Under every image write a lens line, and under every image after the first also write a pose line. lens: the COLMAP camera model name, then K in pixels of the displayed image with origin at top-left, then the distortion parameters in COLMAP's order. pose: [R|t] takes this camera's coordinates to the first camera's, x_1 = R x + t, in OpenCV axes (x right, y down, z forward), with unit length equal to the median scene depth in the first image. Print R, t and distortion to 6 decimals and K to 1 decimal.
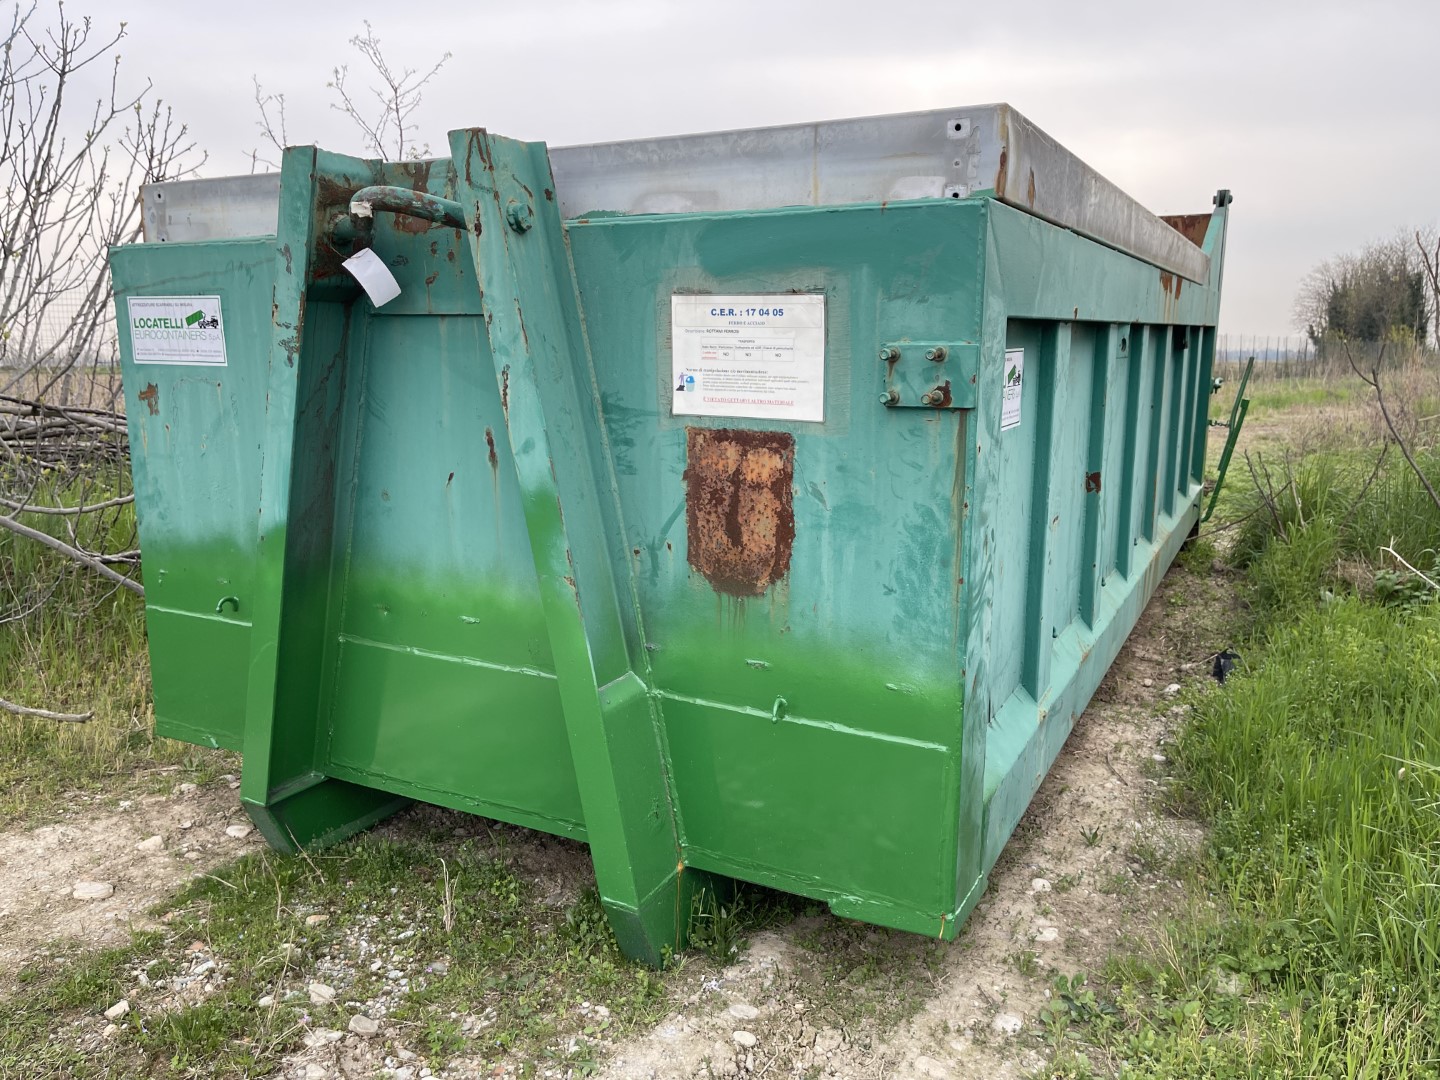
lens RADIAL K [[1100.7, 0, 720.0], [0, 1100.7, 540.0], [0, 0, 1]] dist [0.063859, -0.094103]
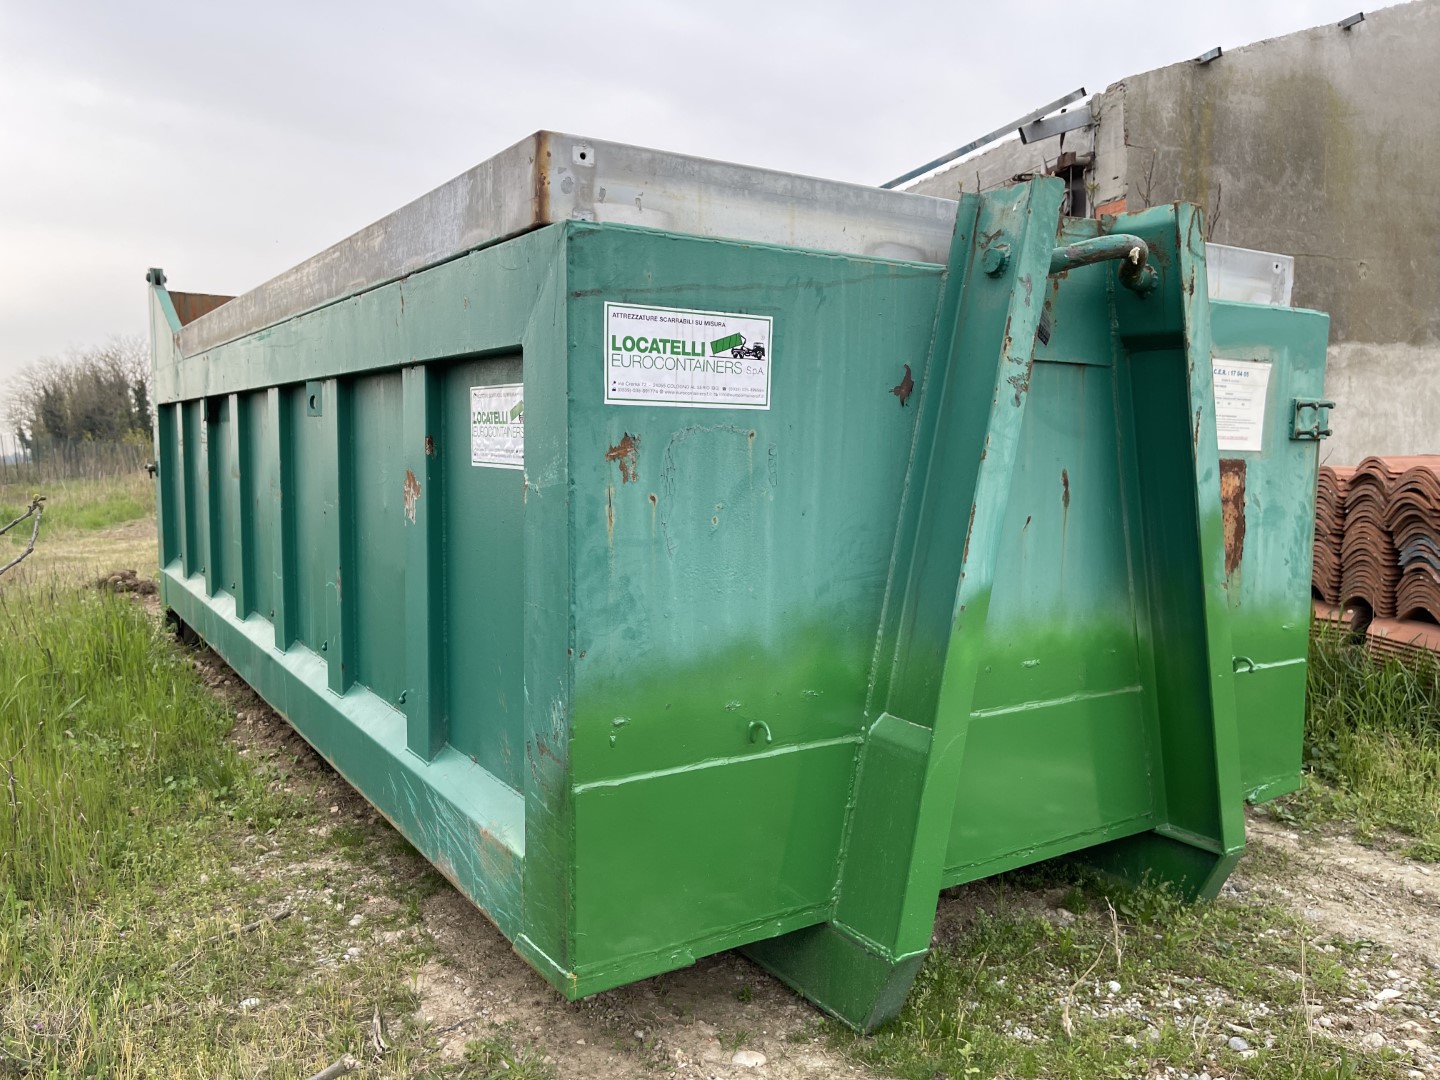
lens RADIAL K [[1100.7, 0, 720.0], [0, 1100.7, 540.0], [0, 0, 1]] dist [0.063859, -0.094103]
pose [[0.484553, -0.074073, 0.871620, -1.279383], [0.154017, 0.988067, -0.001652, -0.083016], [-0.861096, 0.135044, 0.490180, 0.768514]]
